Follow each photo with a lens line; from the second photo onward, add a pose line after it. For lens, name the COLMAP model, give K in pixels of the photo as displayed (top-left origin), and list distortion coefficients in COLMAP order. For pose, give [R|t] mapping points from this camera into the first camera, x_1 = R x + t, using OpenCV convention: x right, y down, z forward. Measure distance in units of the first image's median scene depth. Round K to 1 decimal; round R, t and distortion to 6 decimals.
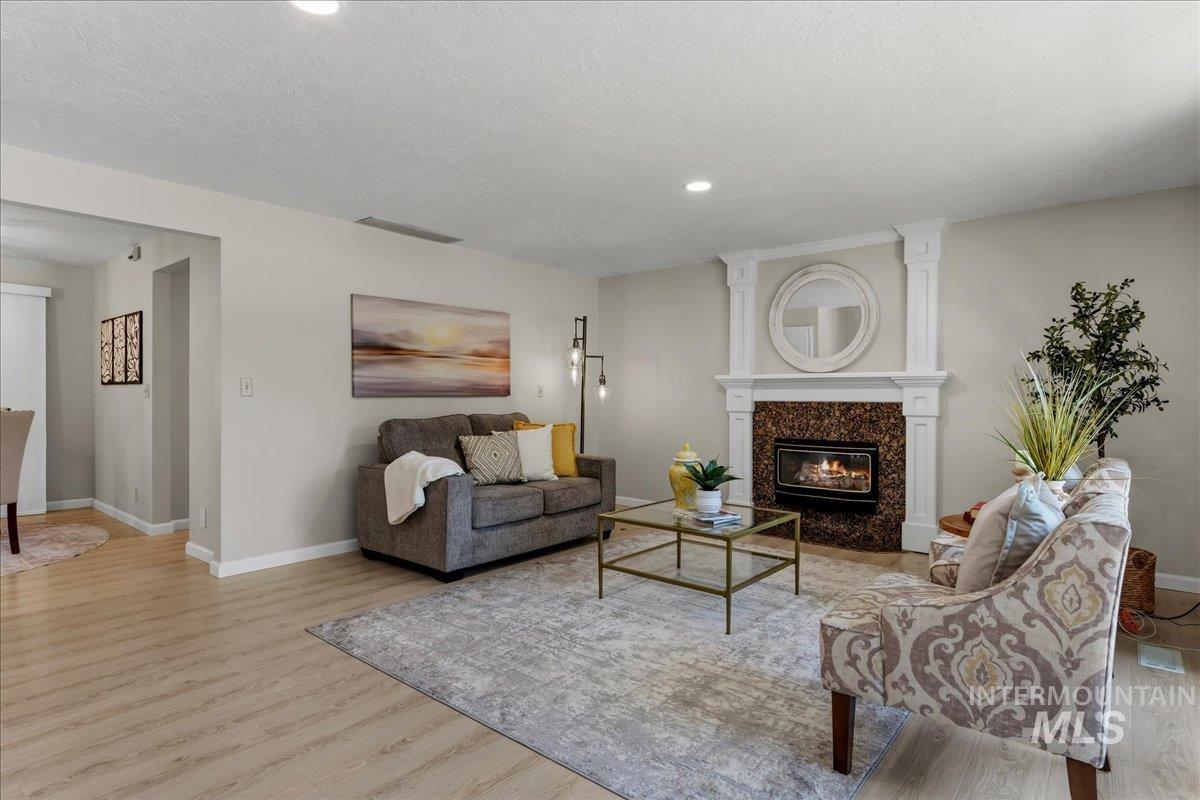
lens RADIAL K [[621.9, 0, 597.1], [0, 621.9, 399.5], [0, 0, 1]] dist [0.005132, 0.000143]
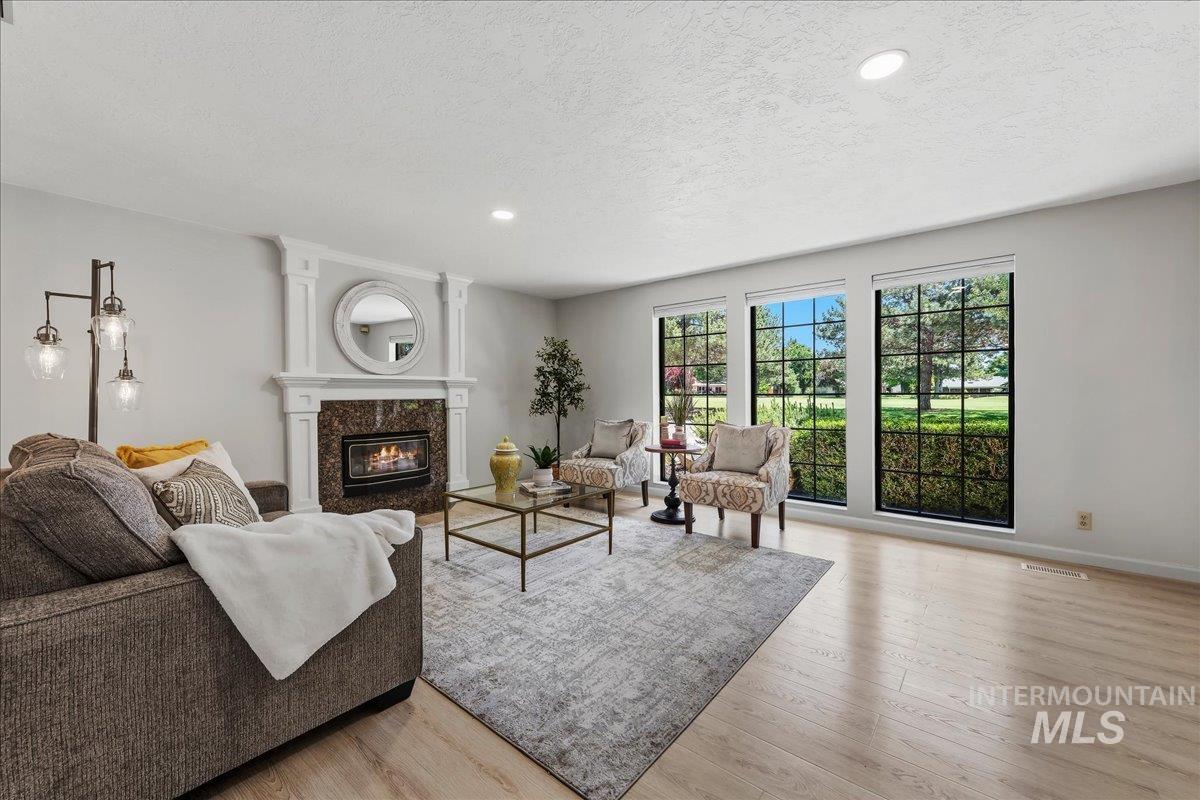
lens RADIAL K [[471.7, 0, 599.6], [0, 471.7, 395.6], [0, 0, 1]] dist [0.016030, -0.000013]
pose [[-0.012619, -0.010596, 0.999864, -0.563332], [0.009016, 0.999902, 0.010711, -0.010456], [-0.999880, 0.009150, -0.012522, 0.632998]]
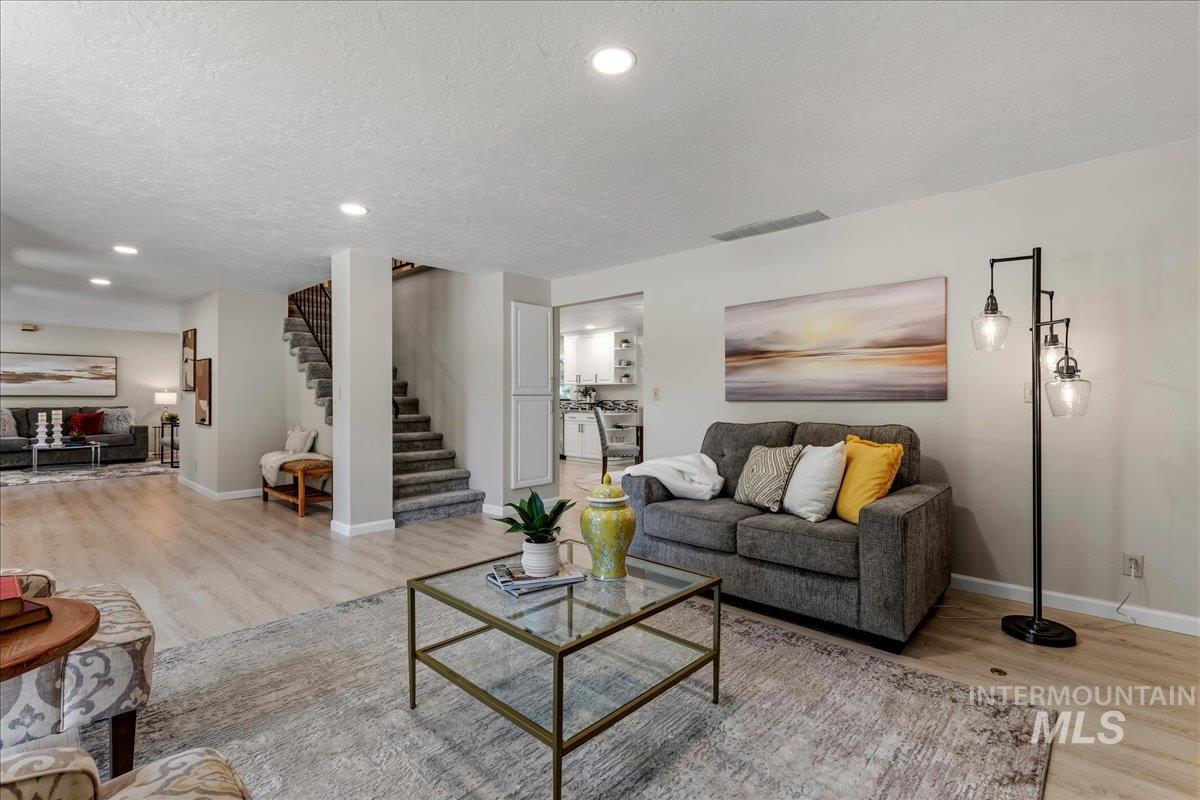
lens RADIAL K [[553.5, 0, 600.1], [0, 553.5, 397.9], [0, 0, 1]] dist [0.001677, 0.000179]
pose [[-0.057520, -0.001153, -0.998344, 0.550635], [-0.005975, 0.999982, -0.000810, -0.007008], [0.998326, 0.005918, -0.057525, 0.779597]]
